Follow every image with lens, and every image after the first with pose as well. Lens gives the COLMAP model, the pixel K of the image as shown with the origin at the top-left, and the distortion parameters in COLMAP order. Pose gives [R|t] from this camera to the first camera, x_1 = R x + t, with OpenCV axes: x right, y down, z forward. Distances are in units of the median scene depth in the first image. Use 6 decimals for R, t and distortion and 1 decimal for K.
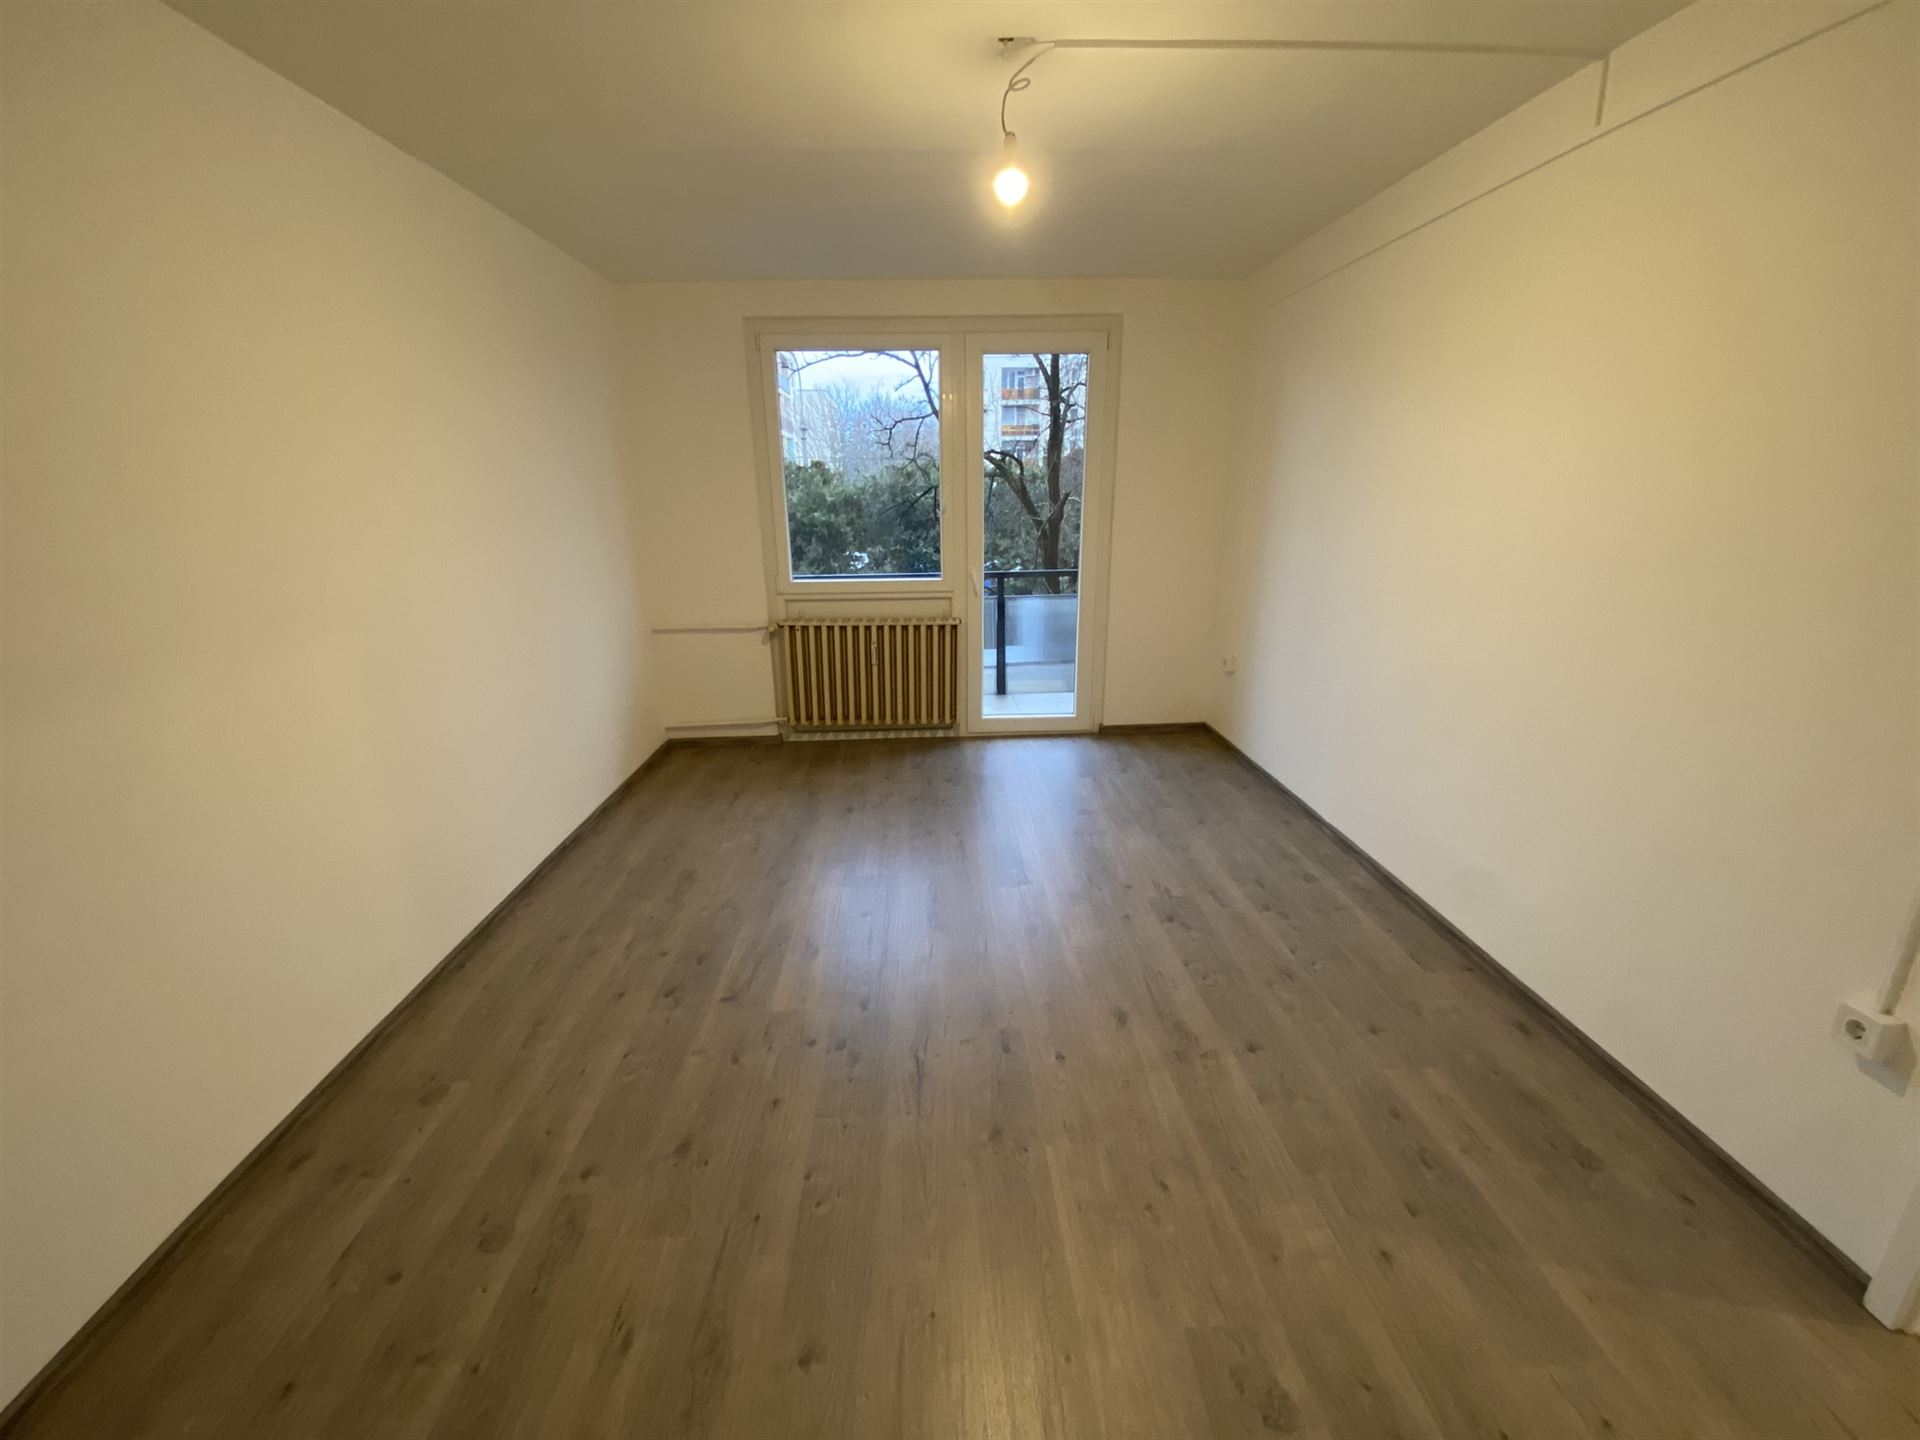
lens RADIAL K [[774.0, 0, 965.9], [0, 774.0, 732.5], [0, 0, 1]] dist [0.000668, -0.000187]
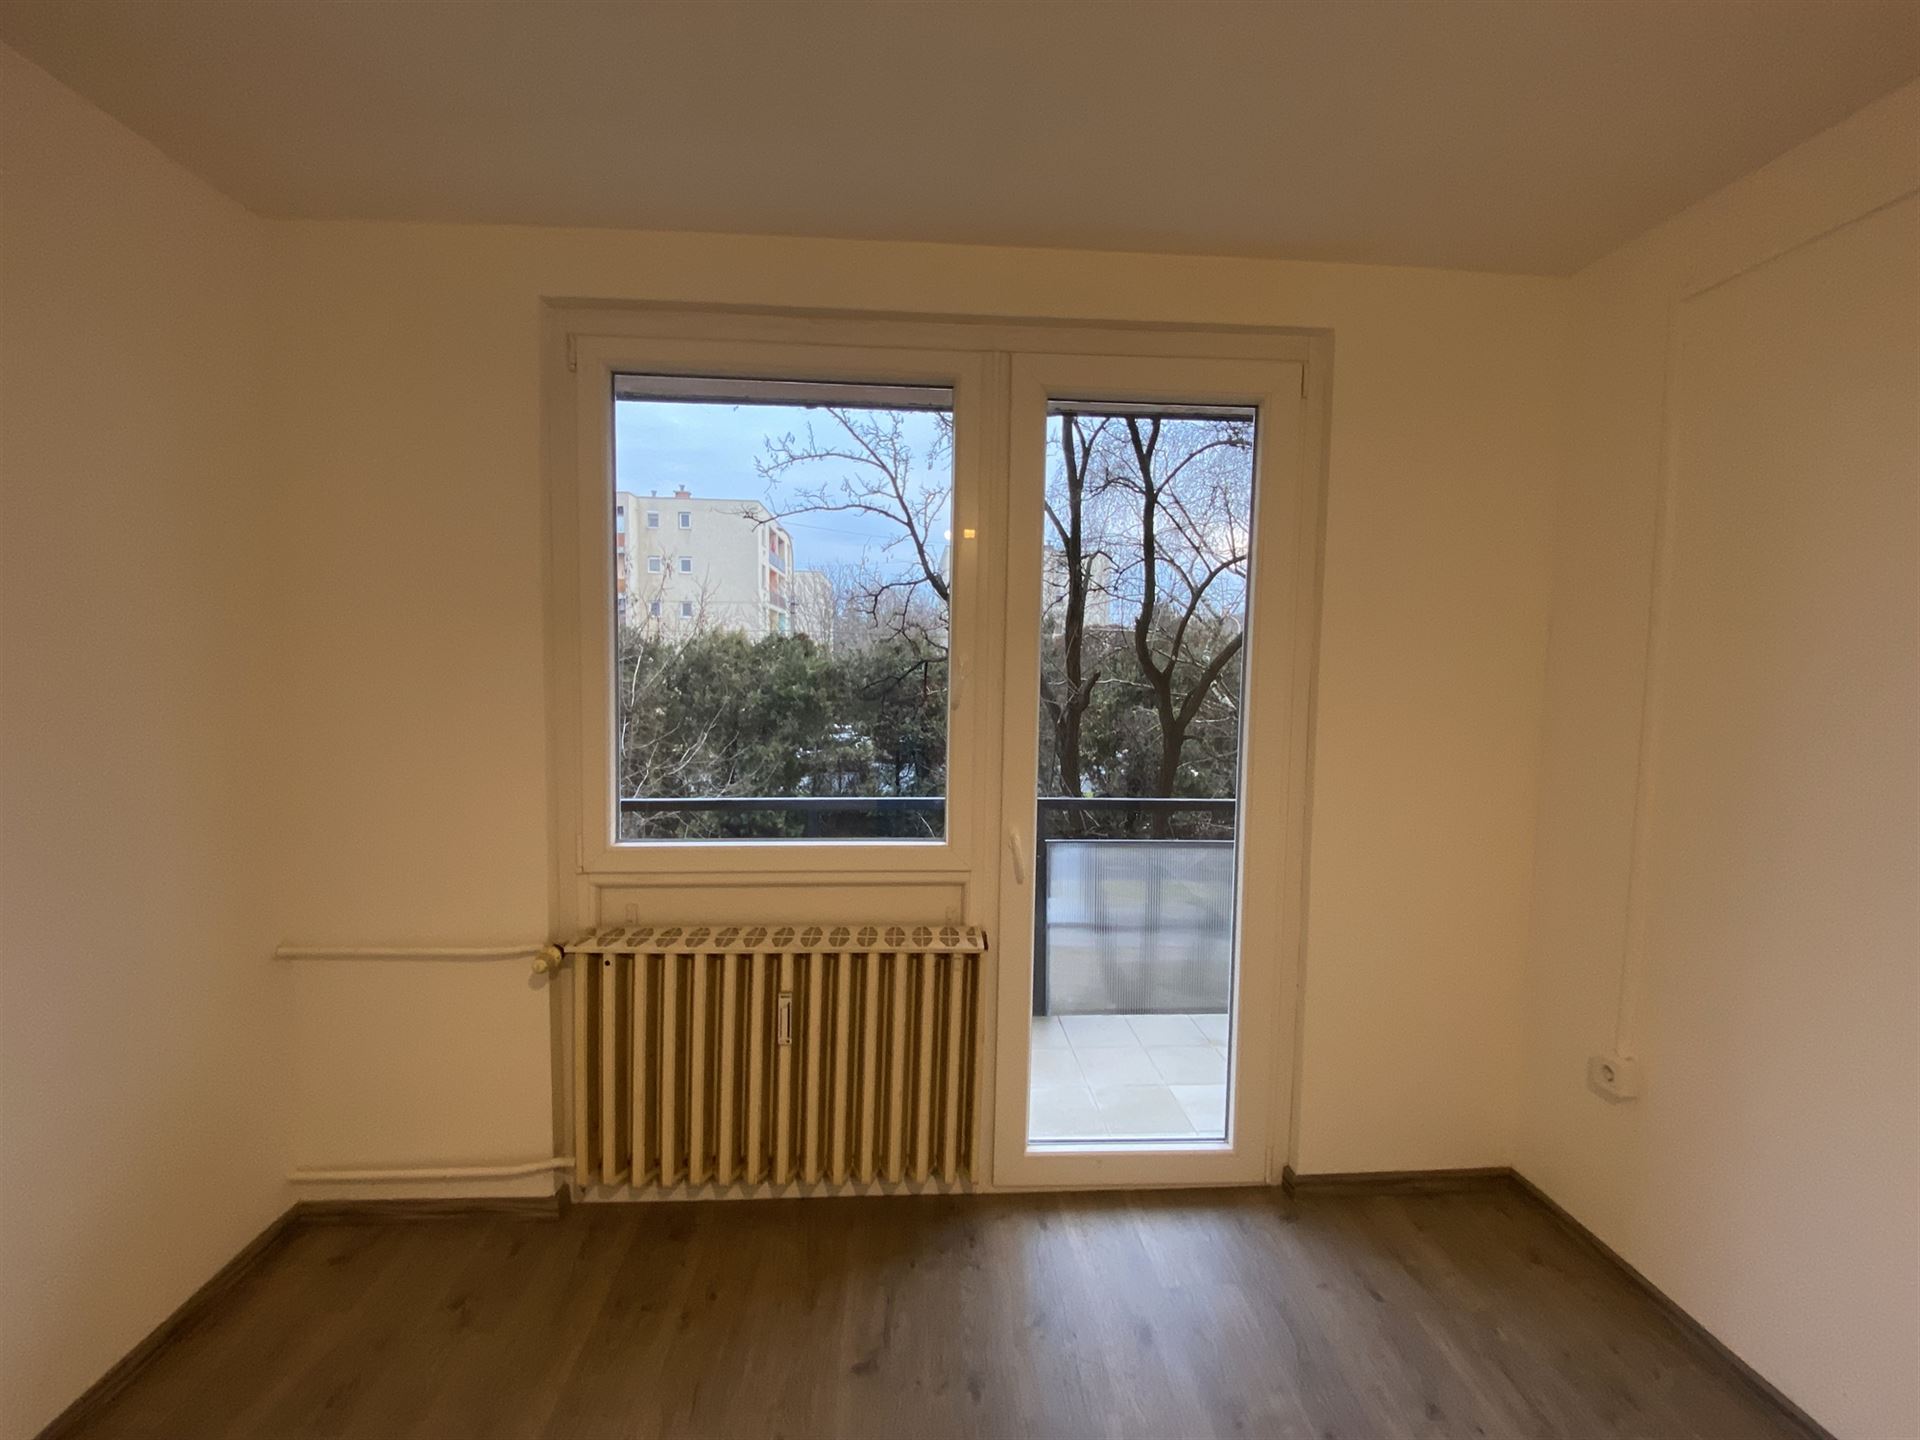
lens RADIAL K [[774.0, 0, 965.9], [0, 774.0, 732.5], [0, 0, 1]] dist [0.000668, -0.000187]
pose [[0.999432, 0.027203, 0.019902, -0.029817], [-0.022214, 0.975680, -0.218072, -0.160202], [-0.025350, 0.217506, 0.975730, 0.522784]]
